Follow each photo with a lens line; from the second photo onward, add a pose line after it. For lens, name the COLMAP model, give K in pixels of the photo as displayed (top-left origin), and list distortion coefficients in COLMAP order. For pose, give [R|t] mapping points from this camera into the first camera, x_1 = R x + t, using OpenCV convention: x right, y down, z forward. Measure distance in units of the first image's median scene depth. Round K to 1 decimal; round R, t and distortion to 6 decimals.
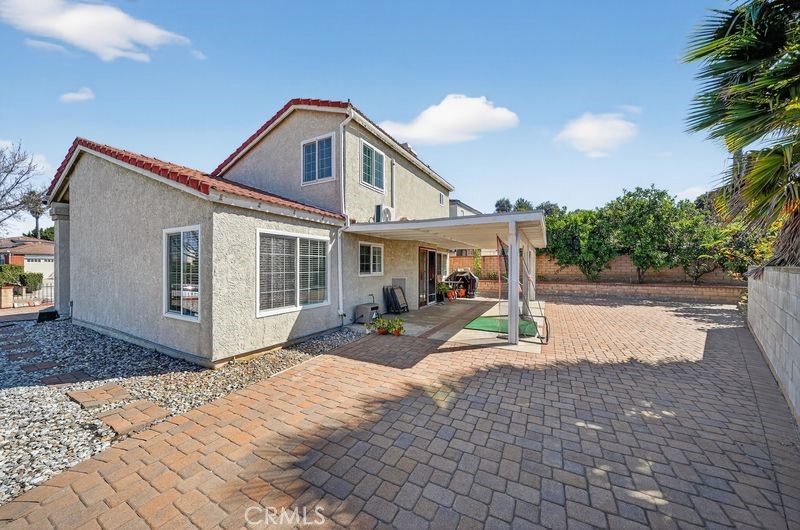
lens RADIAL K [[275.0, 0, 395.8], [0, 275.0, 266.0], [0, 0, 1]] dist [-0.002367, 0.000274]
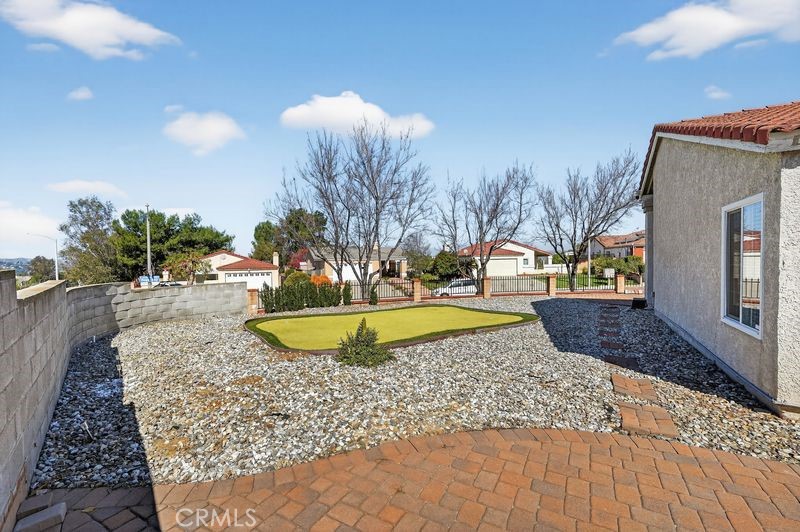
lens RADIAL K [[344.8, 0, 395.0], [0, 344.8, 267.2], [0, 0, 1]] dist [-0.002281, -0.000130]
pose [[-0.006479, 0.018787, -0.999803, 0.114169], [0.013730, 0.999731, 0.018696, 0.002275], [0.999885, -0.013606, -0.006735, 0.102336]]
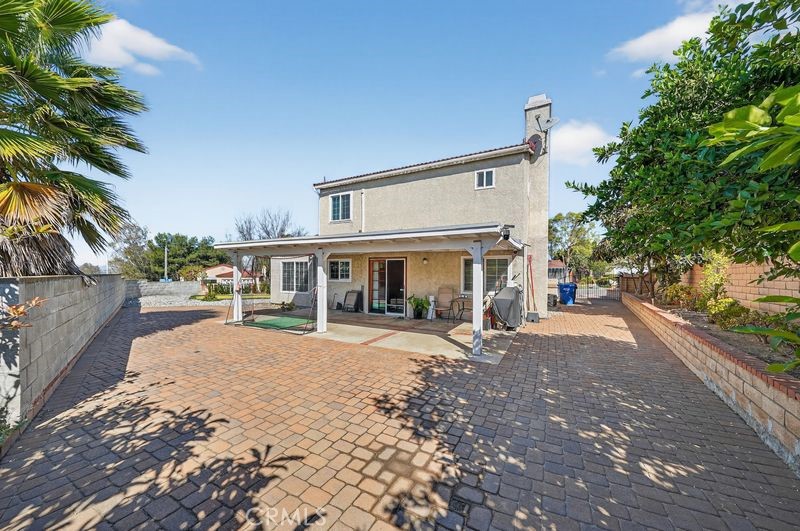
lens RADIAL K [[275.0, 0, 394.8], [0, 275.0, 277.7], [0, 0, 1]] dist [-0.002367, 0.000274]
pose [[0.035764, 0.015844, -0.999235, 4.670572], [-0.007663, 0.999849, 0.015580, -0.030004], [0.999331, 0.007100, 0.035880, 4.150934]]
